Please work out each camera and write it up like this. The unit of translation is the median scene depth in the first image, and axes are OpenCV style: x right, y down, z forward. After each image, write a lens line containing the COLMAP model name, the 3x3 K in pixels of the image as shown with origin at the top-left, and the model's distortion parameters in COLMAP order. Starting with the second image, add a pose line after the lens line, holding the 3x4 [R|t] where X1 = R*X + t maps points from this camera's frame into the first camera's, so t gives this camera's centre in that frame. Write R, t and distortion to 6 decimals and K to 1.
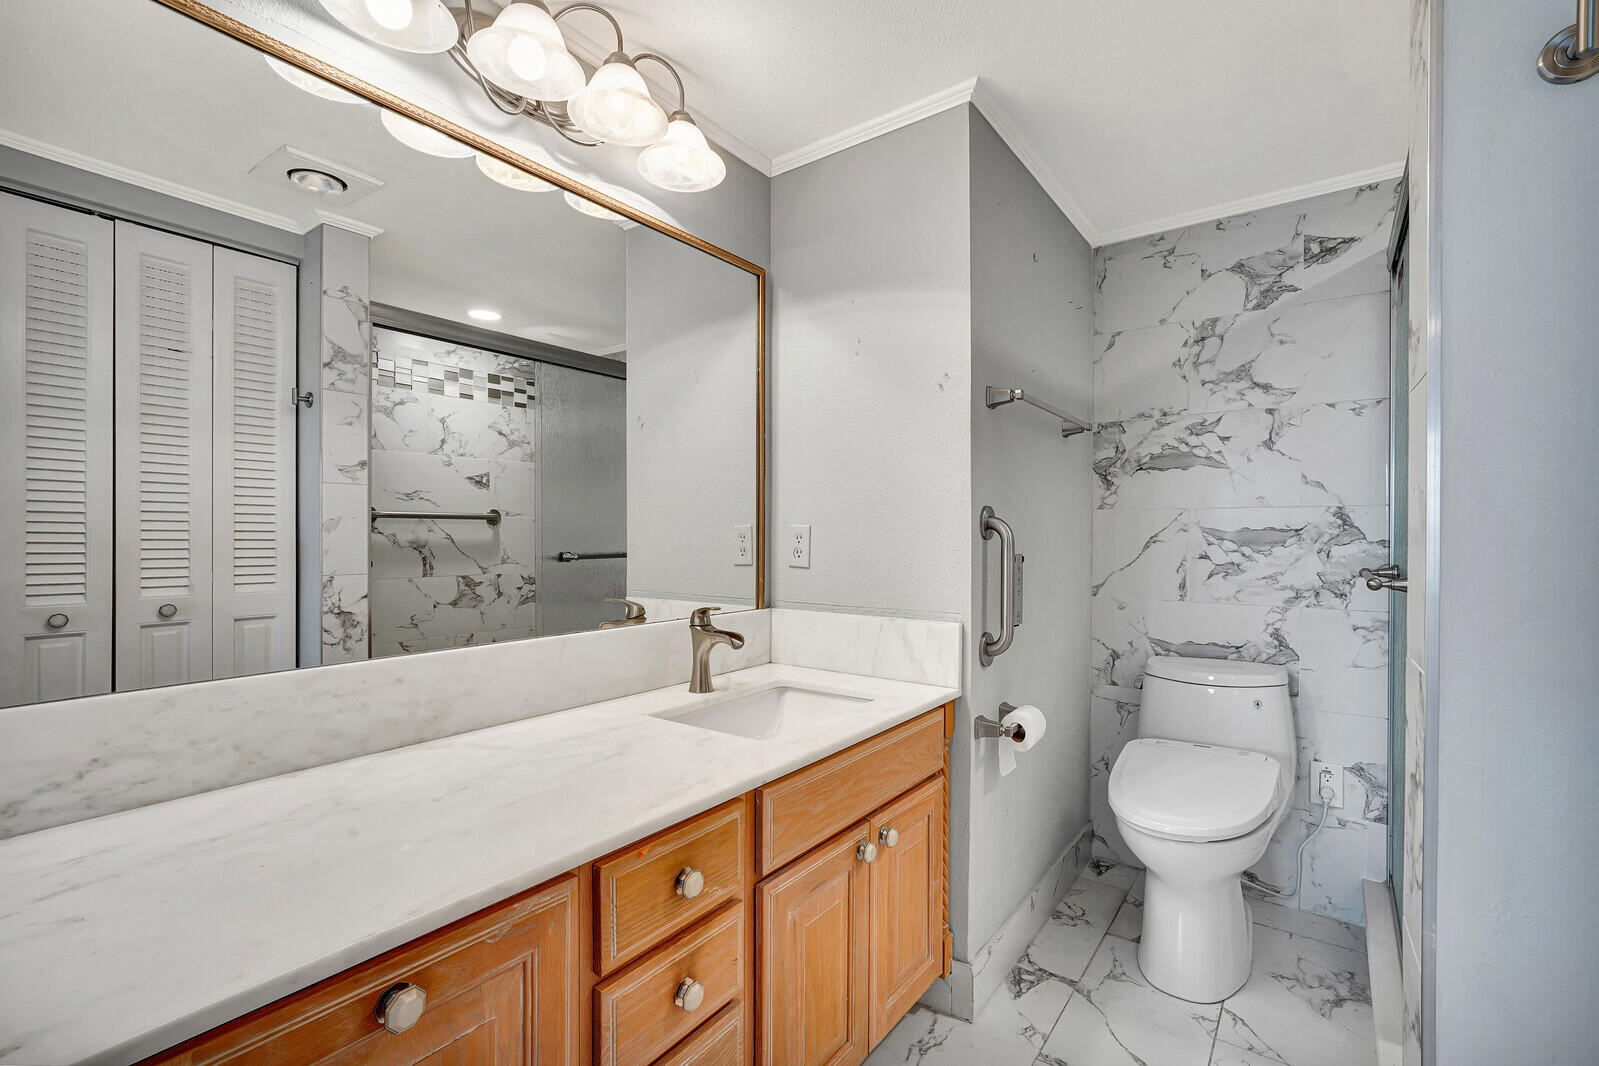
lens RADIAL K [[712.9, 0, 802.2], [0, 712.9, 538.5], [0, 0, 1]] dist [-0.008744, 0.003691]
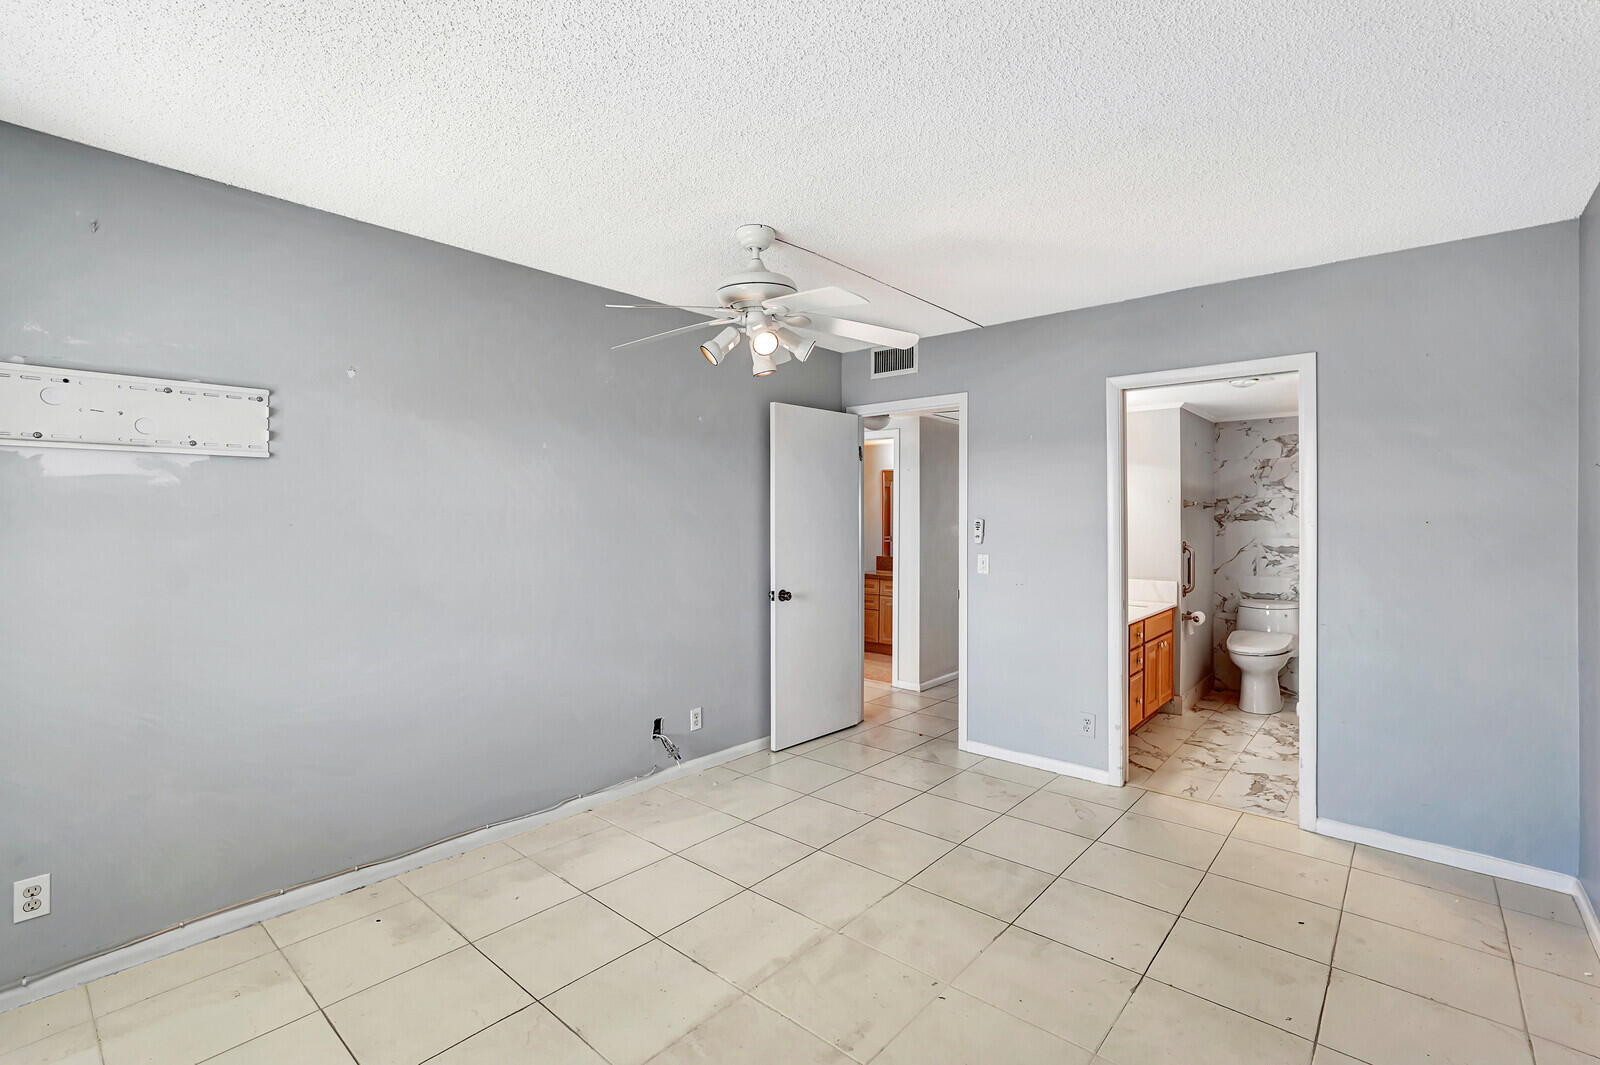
lens RADIAL K [[713.3, 0, 797.3], [0, 713.3, 524.4], [0, 0, 1]] dist [-0.008744, 0.003691]
pose [[0.996958, -0.001932, -0.077918, -0.841536], [0.001787, 0.999997, -0.001926, -0.086272], [0.077921, 0.001781, 0.996958, -1.557514]]
